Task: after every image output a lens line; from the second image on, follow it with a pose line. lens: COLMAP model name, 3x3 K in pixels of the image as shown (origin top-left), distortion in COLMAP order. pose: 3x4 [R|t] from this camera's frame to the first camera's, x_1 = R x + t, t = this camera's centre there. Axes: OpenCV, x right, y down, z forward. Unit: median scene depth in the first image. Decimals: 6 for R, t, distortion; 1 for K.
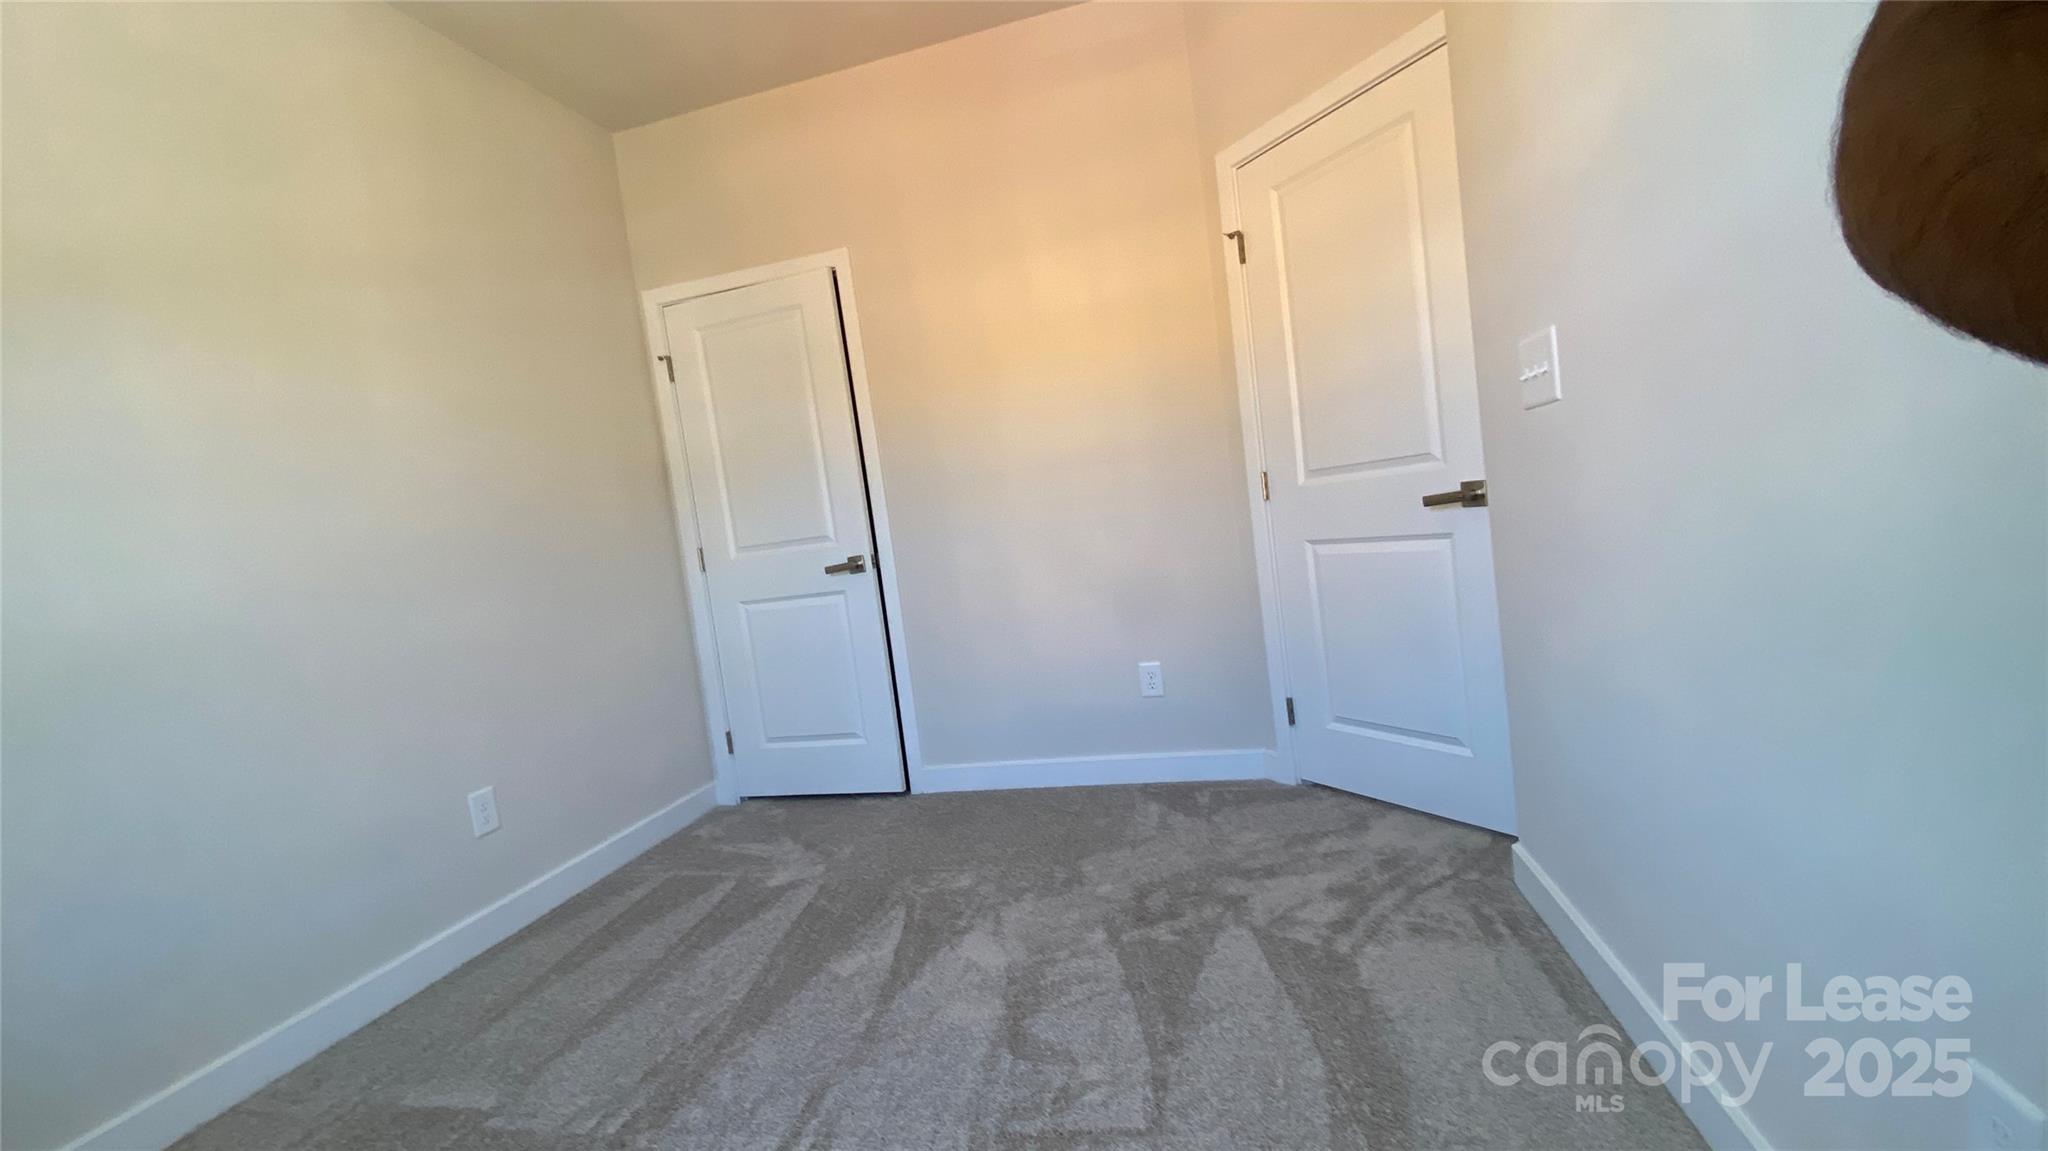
lens RADIAL K [[818.8, 0, 1024.0], [0, 818.8, 575.5], [0, 0, 1]] dist [0.020185, -0.021544]
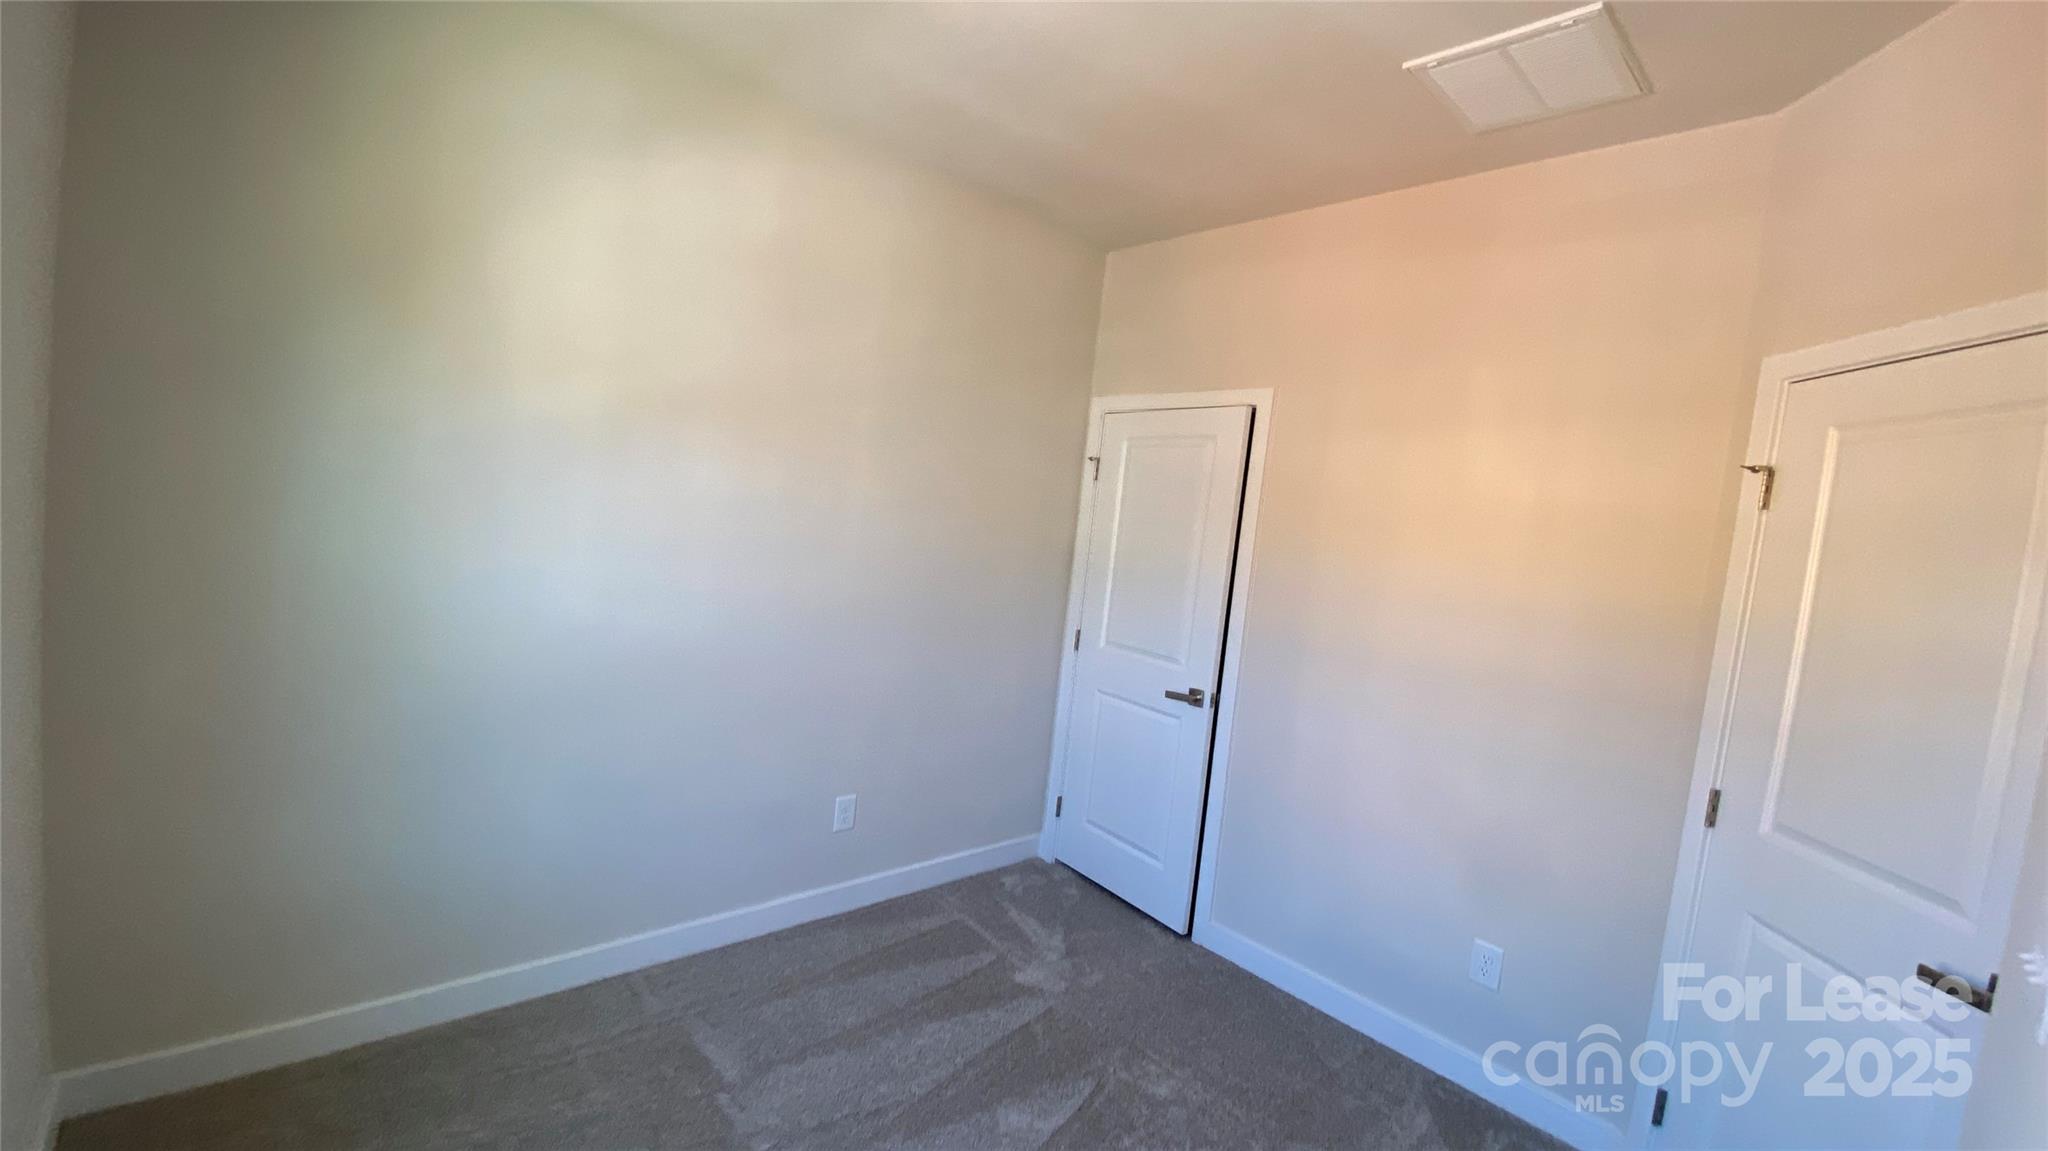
lens RADIAL K [[818.8, 0, 1024.0], [0, 818.8, 575.5], [0, 0, 1]] dist [0.020185, -0.021544]
pose [[0.807340, 0.251513, -0.533801, 0.141420], [-0.253961, 0.964648, 0.070418, -0.210337], [0.532640, 0.078713, 0.842673, 0.044255]]
